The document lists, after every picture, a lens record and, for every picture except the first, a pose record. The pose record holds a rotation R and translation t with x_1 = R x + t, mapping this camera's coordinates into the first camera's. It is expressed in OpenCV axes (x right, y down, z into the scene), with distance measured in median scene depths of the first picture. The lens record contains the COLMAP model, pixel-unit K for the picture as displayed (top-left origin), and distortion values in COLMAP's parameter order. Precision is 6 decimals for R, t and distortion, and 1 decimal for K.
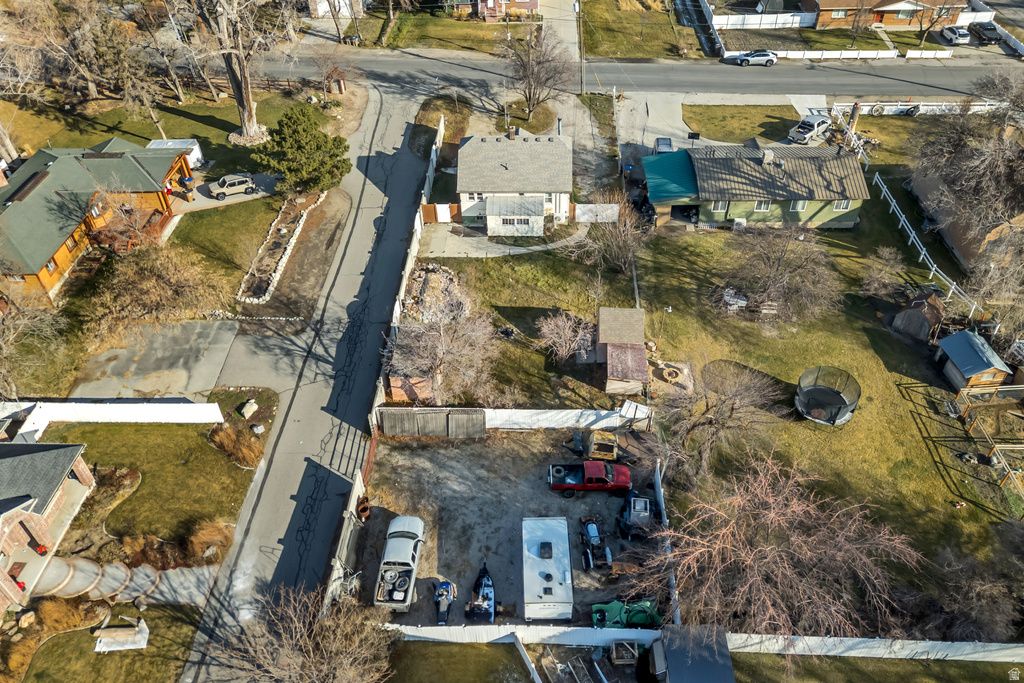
lens RADIAL K [[750.6, 0, 514.0], [0, 750.6, 343.6], [0, 0, 1]] dist [0.084211, -0.079419]
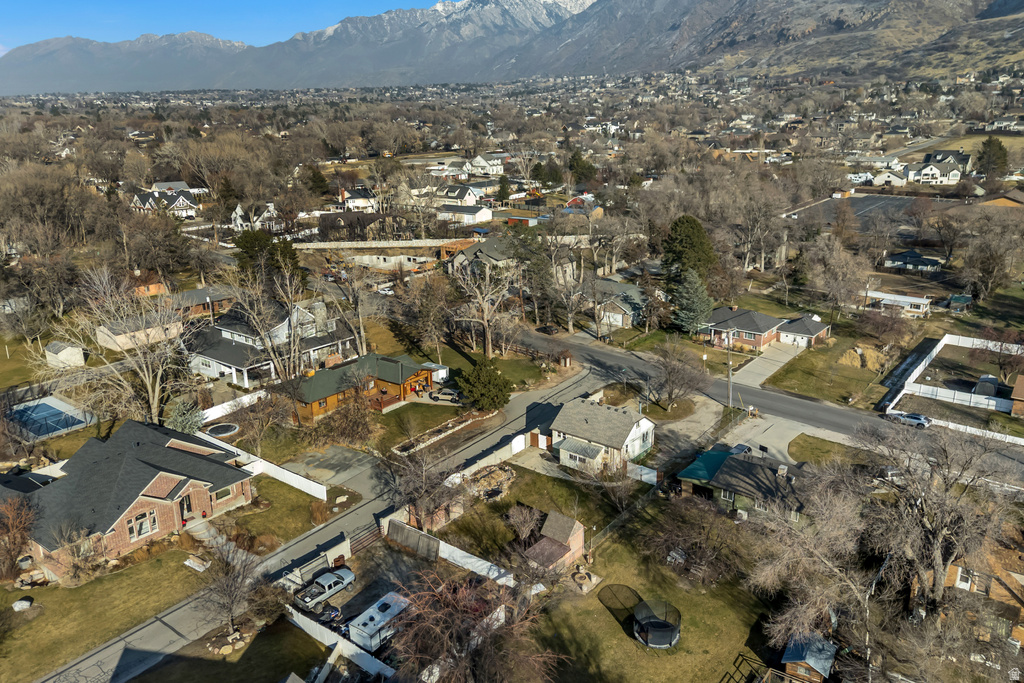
lens RADIAL K [[750.6, 0, 514.0], [0, 750.6, 343.6], [0, 0, 1]] dist [0.084211, -0.079419]
pose [[0.810360, 0.187960, -0.554967, 0.621912], [-0.392489, 0.877384, -0.275953, 0.075214], [0.435051, 0.441439, 0.784769, -0.211174]]
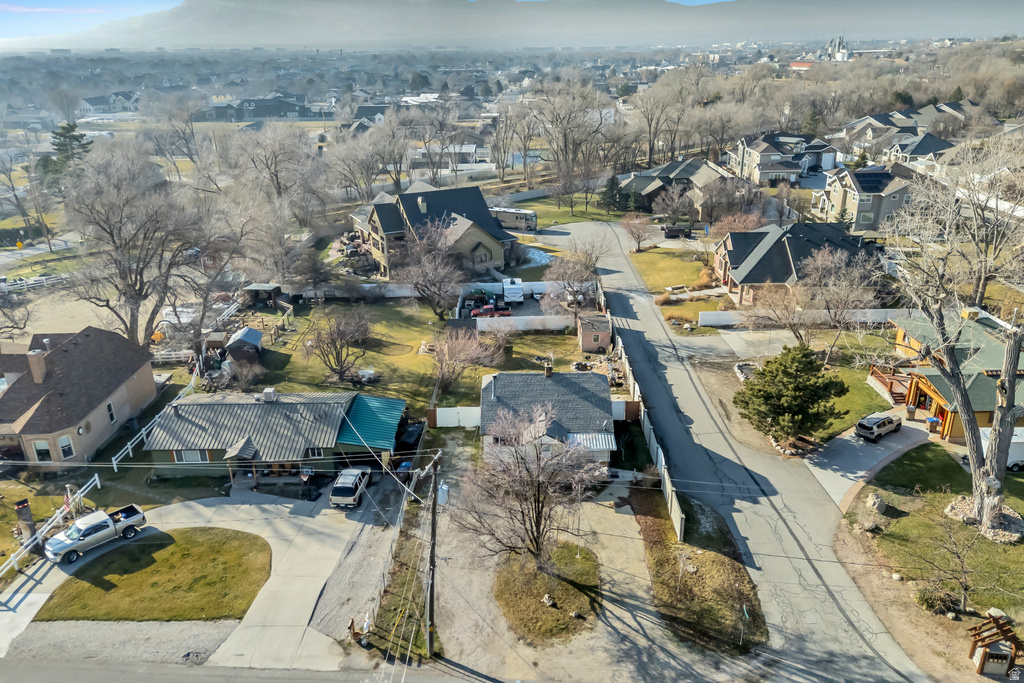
lens RADIAL K [[750.6, 0, 514.0], [0, 750.6, 343.6], [0, 0, 1]] dist [0.084211, -0.079419]
pose [[-0.998797, 0.046989, -0.013999, 0.049924], [0.008803, 0.452737, 0.891601, -1.094665], [0.048234, 0.890405, -0.452606, 1.384244]]
